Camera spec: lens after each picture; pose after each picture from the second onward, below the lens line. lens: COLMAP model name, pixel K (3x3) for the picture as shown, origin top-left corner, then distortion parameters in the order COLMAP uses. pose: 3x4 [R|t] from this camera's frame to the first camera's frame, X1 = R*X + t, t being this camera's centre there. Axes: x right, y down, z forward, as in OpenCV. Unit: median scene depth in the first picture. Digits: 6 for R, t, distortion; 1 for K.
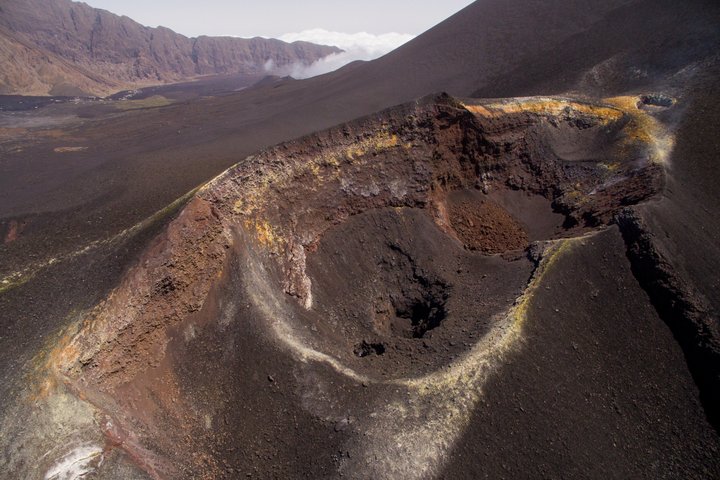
lens RADIAL K [[416.0, 0, 360.0], [0, 416.0, 240.0], [0, 0, 1]] dist [-0.112090, 0.074996]
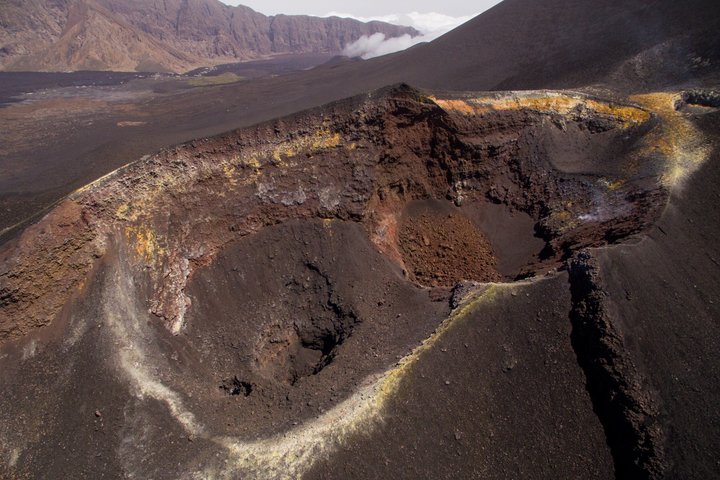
lens RADIAL K [[416.0, 0, 360.0], [0, 416.0, 240.0], [0, 0, 1]] dist [-0.112090, 0.074996]
pose [[0.984584, 0.083375, -0.153765, 0.289544], [-0.077055, 0.995936, 0.046622, -0.079499], [0.157027, -0.034055, 0.987007, 0.156647]]
